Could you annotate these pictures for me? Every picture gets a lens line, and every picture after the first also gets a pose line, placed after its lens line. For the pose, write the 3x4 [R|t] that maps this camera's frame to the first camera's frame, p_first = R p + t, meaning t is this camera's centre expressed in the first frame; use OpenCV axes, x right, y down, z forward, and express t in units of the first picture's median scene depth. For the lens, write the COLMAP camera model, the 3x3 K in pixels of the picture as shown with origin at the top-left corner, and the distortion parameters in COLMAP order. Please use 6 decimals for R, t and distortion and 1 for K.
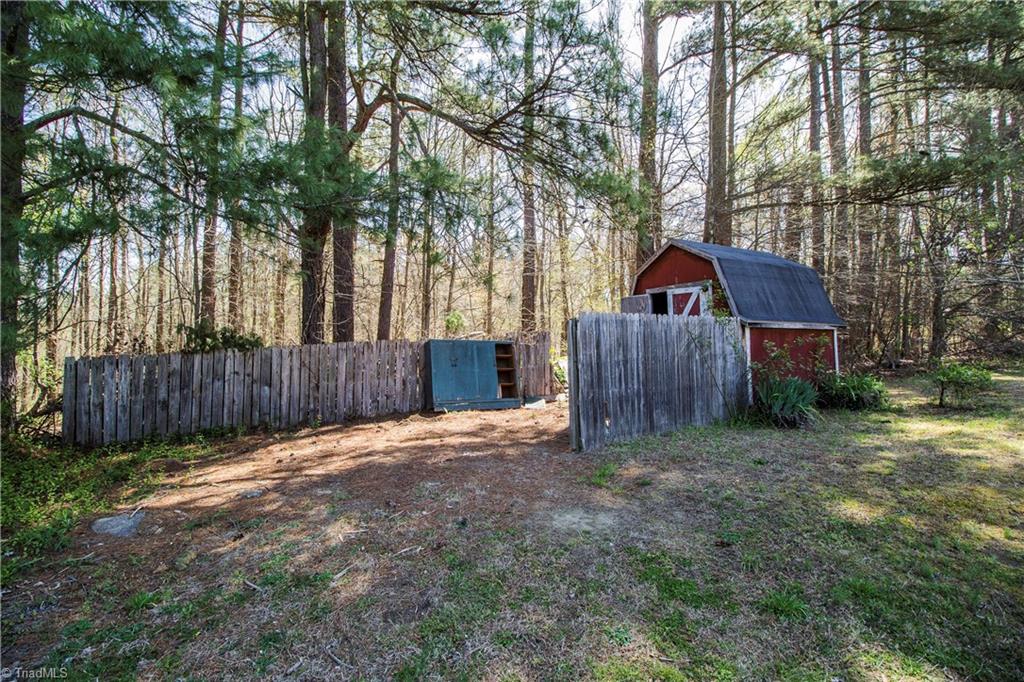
lens RADIAL K [[474.3, 0, 512.1], [0, 474.3, 326.7], [0, 0, 1]] dist [-0.001506, -0.010106]
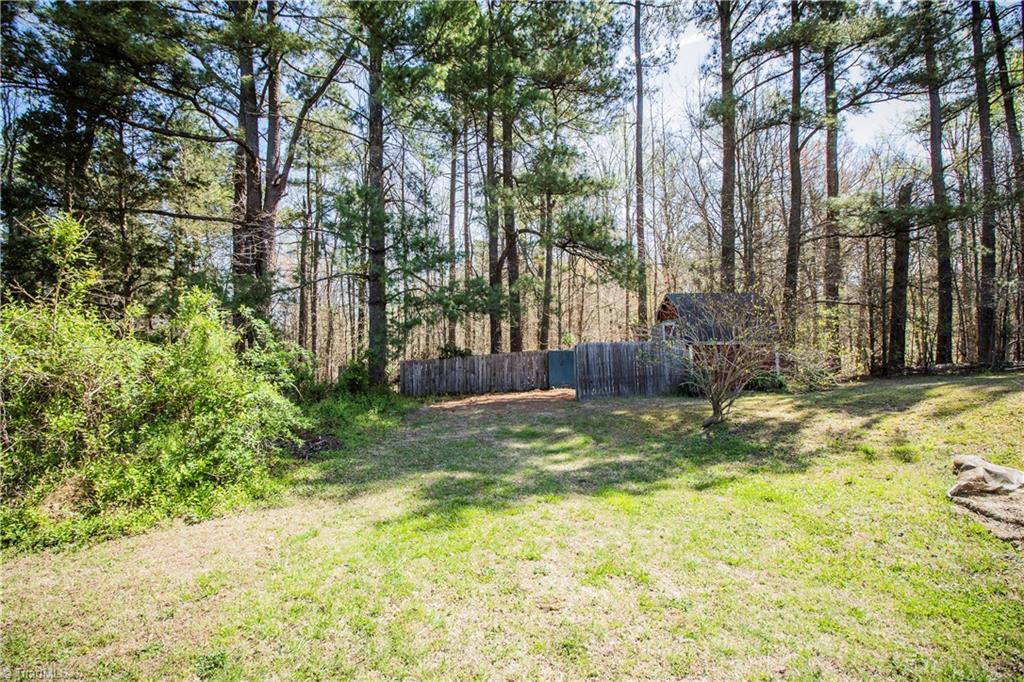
lens RADIAL K [[474.3, 0, 512.1], [0, 474.3, 326.7], [0, 0, 1]] dist [-0.001506, -0.010106]
pose [[0.890131, -0.028489, -0.454813, 0.717649], [0.025018, 0.999594, -0.013649, -0.063439], [0.455017, 0.000771, 0.890482, -0.959273]]
